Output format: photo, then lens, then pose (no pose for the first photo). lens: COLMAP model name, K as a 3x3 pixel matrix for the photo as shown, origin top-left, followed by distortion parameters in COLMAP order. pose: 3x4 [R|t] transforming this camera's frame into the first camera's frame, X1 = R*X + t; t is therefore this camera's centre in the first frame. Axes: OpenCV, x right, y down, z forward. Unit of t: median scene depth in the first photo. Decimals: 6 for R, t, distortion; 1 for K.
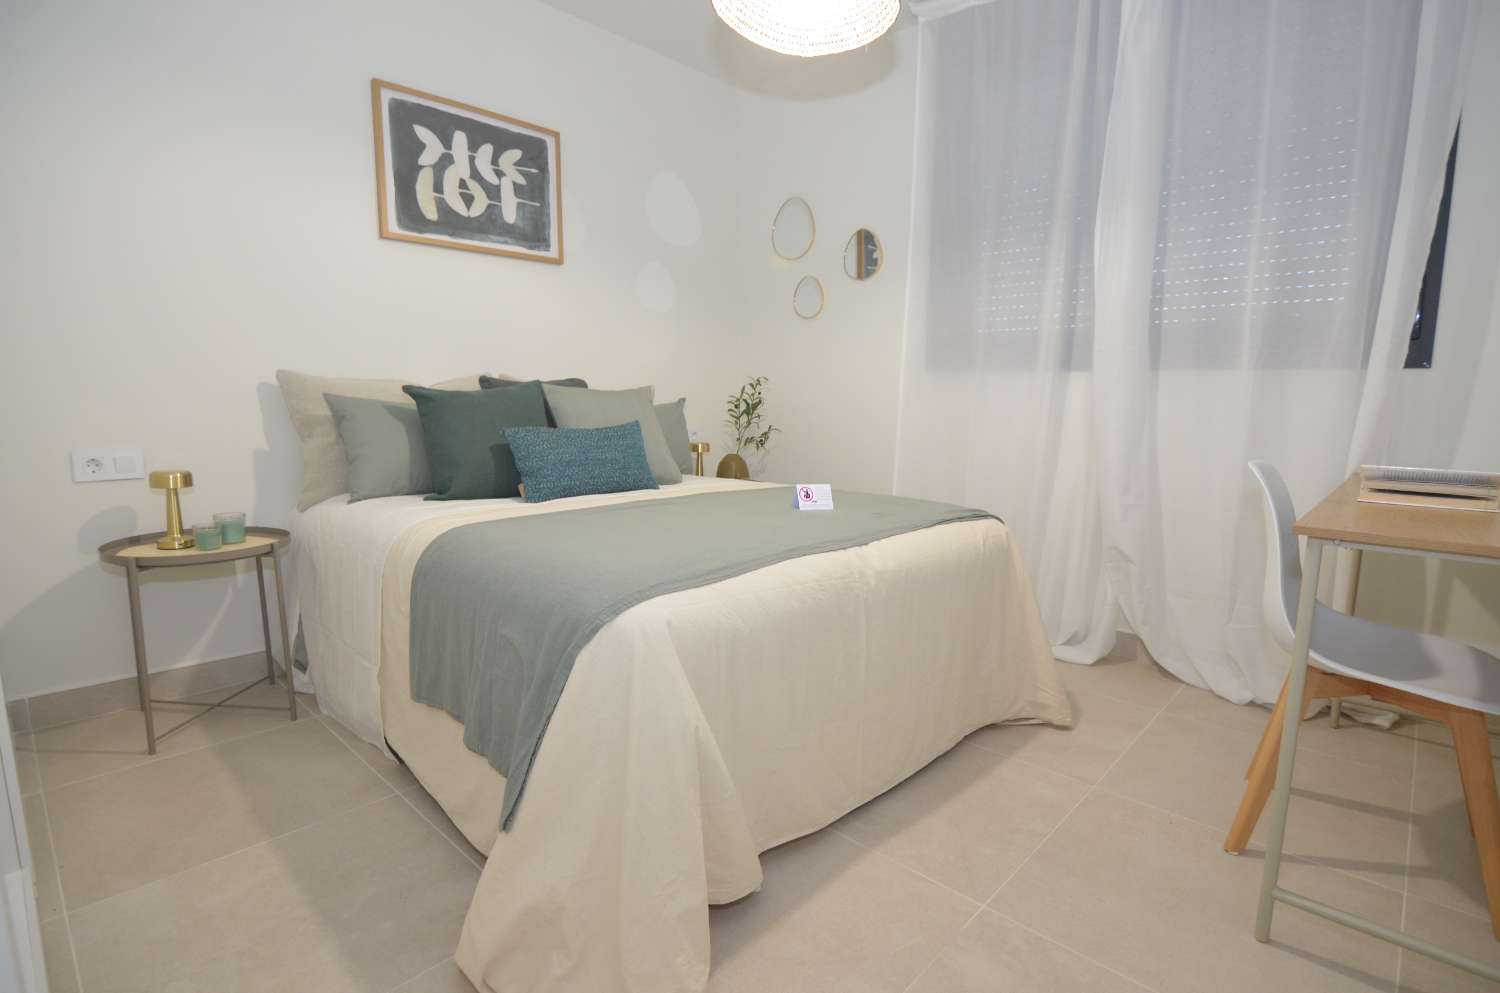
lens RADIAL K [[757.2, 0, 750.0], [0, 757.2, 496.5], [0, 0, 1]] dist [-0.001594, -0.000438]
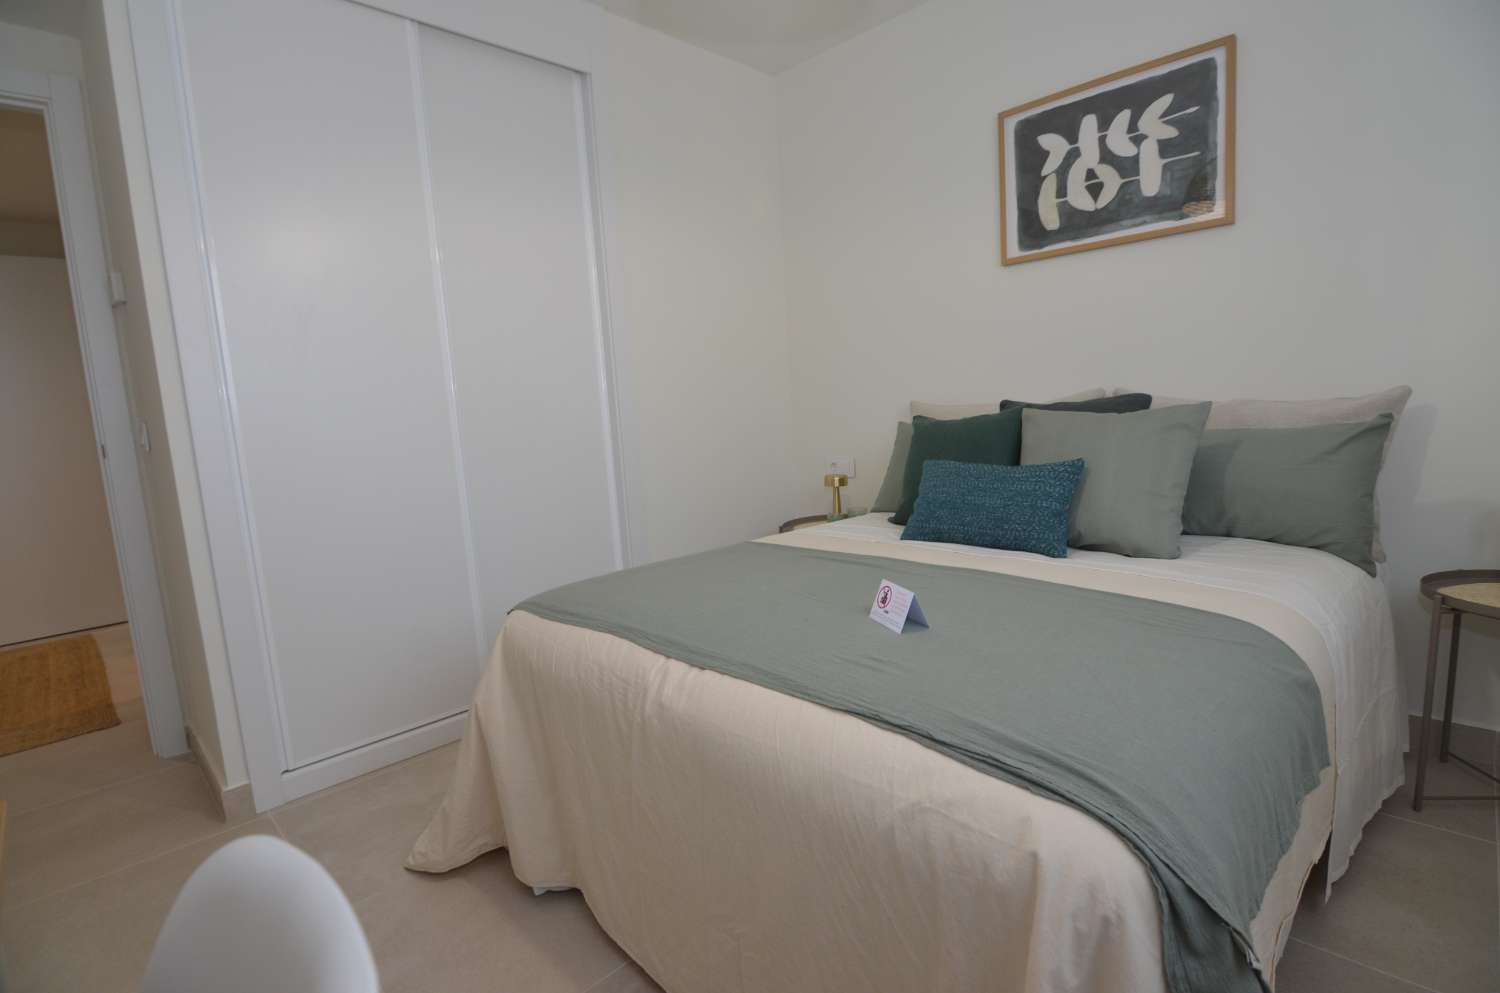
lens RADIAL K [[724.5, 0, 755.4], [0, 724.5, 503.3], [0, 0, 1]] dist [-0.002108, -0.013180]
pose [[-0.031558, 0.129328, -0.991100, 0.513607], [-0.075361, 0.988463, 0.131384, -0.117431], [0.996657, 0.078836, -0.021448, 0.664050]]
